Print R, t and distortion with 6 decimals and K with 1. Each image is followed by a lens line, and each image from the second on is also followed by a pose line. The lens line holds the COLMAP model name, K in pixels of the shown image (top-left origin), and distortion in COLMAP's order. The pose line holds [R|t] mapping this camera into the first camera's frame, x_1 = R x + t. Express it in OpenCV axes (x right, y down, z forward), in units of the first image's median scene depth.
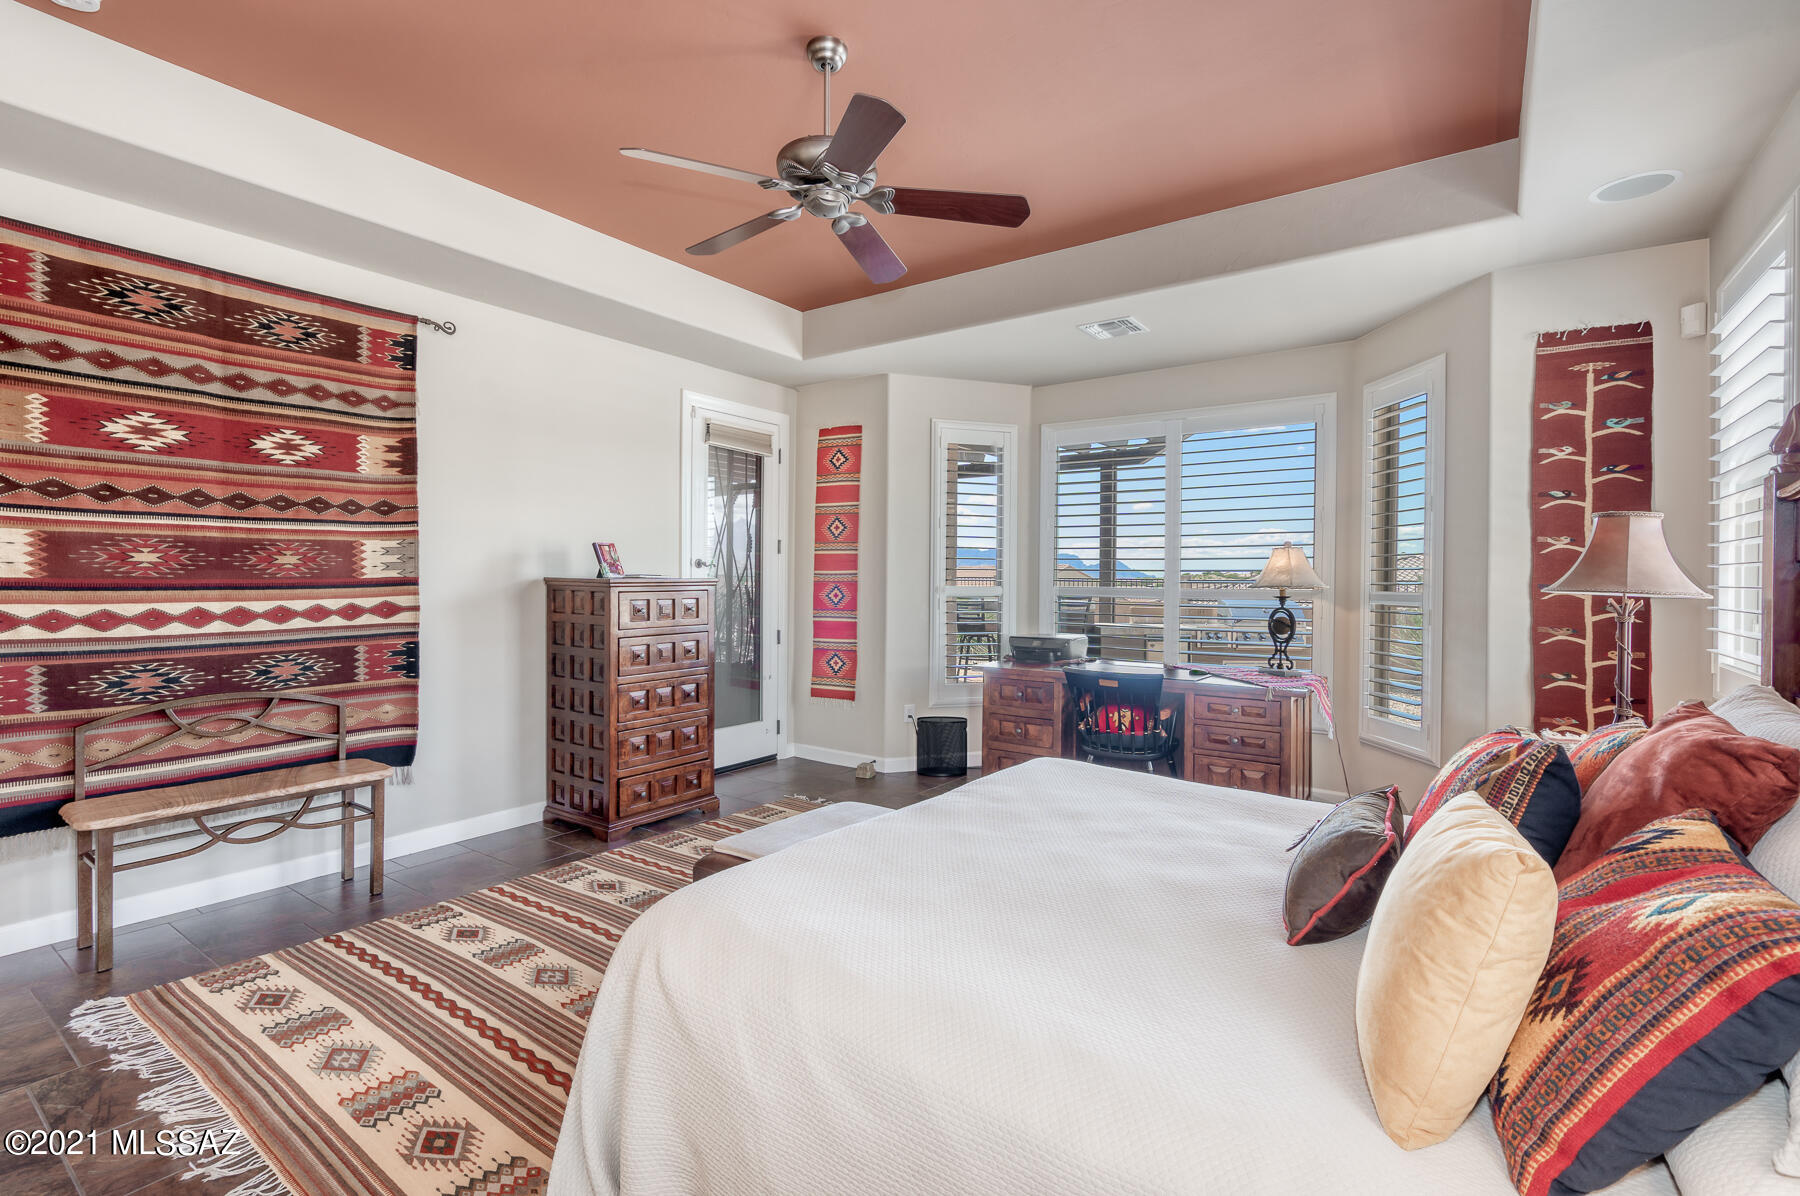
lens RADIAL K [[816.4, 0, 905.4], [0, 816.4, 593.5], [0, 0, 1]] dist [-0.007664, 0.001432]
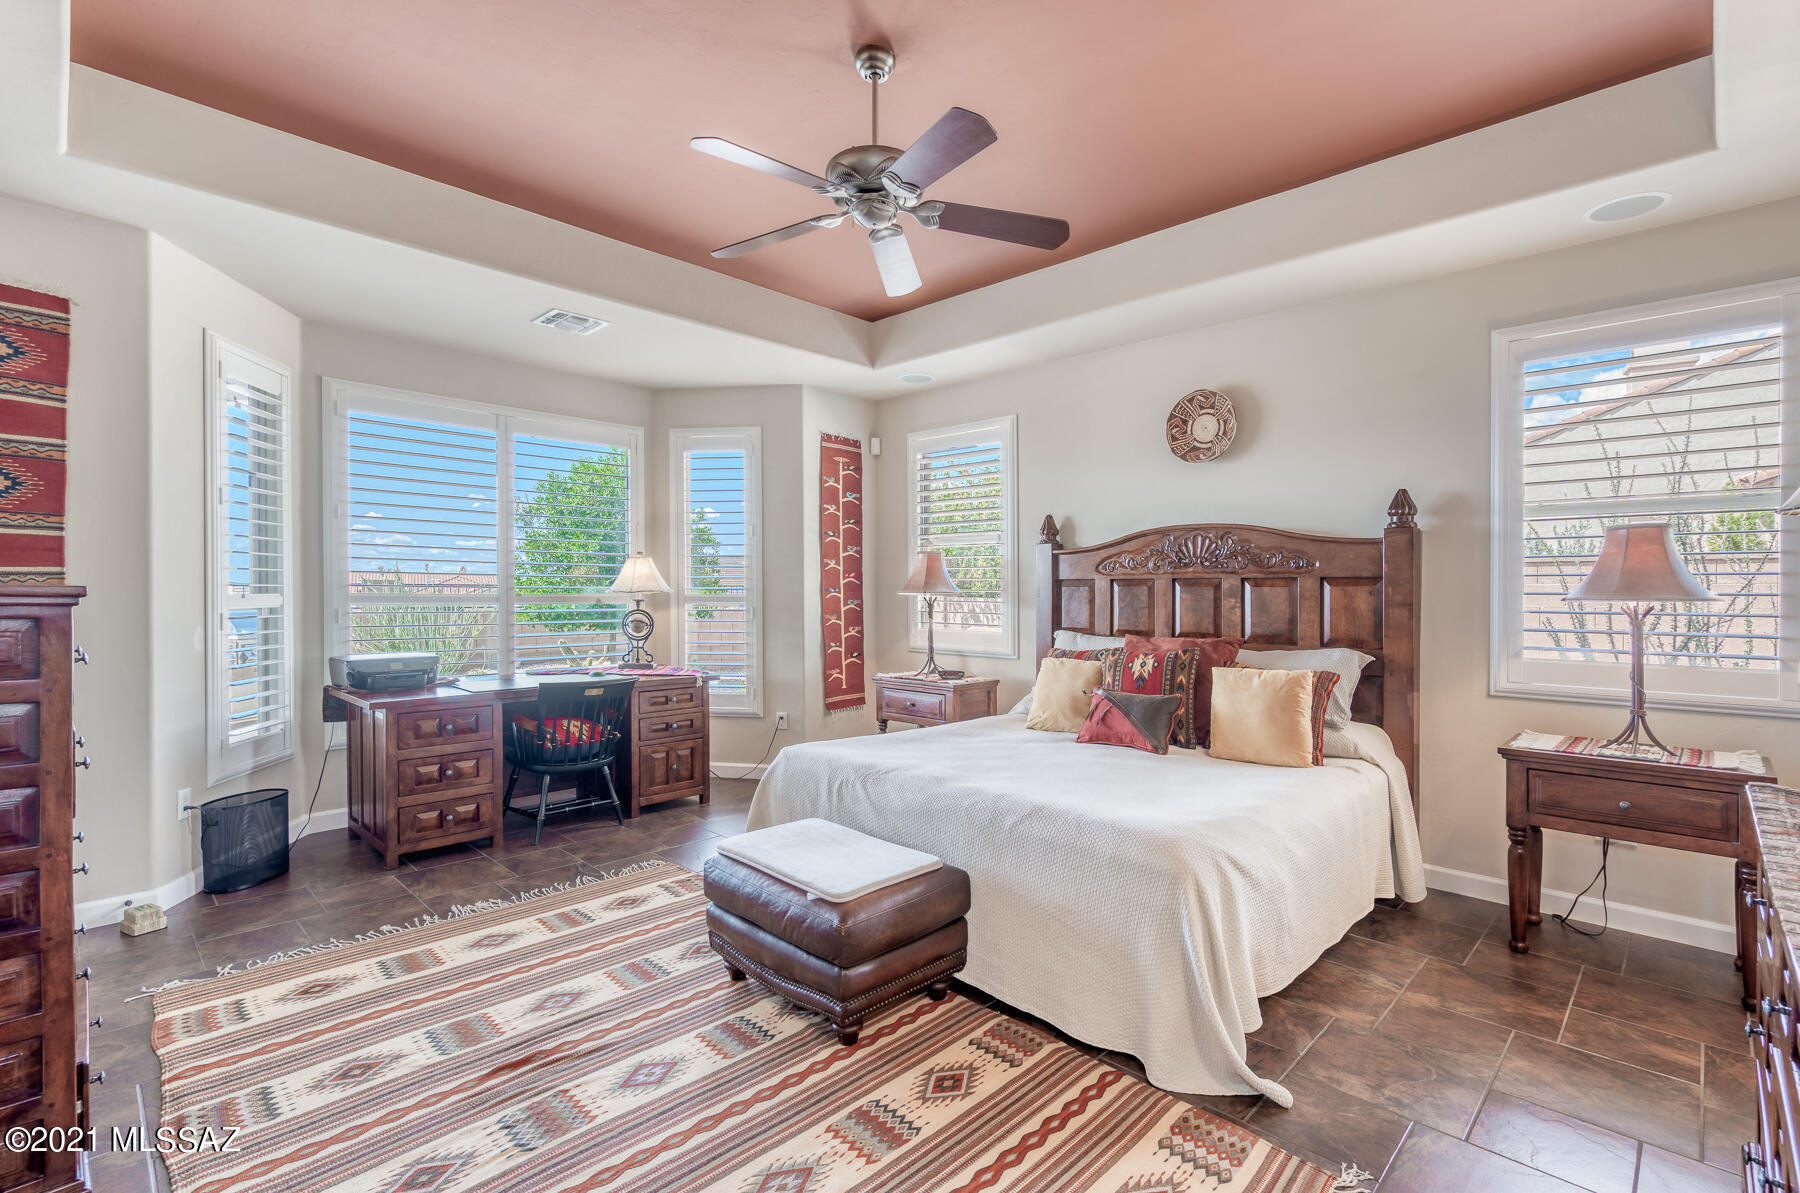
lens RADIAL K [[816.4, 0, 904.0], [0, 816.4, 587.6], [0, 0, 1]] dist [-0.007664, 0.001432]
pose [[0.161530, -0.003660, 0.986861, -0.828411], [0.013680, 0.999905, 0.001469, -0.013708], [-0.986773, 0.013263, 0.161565, 0.610114]]
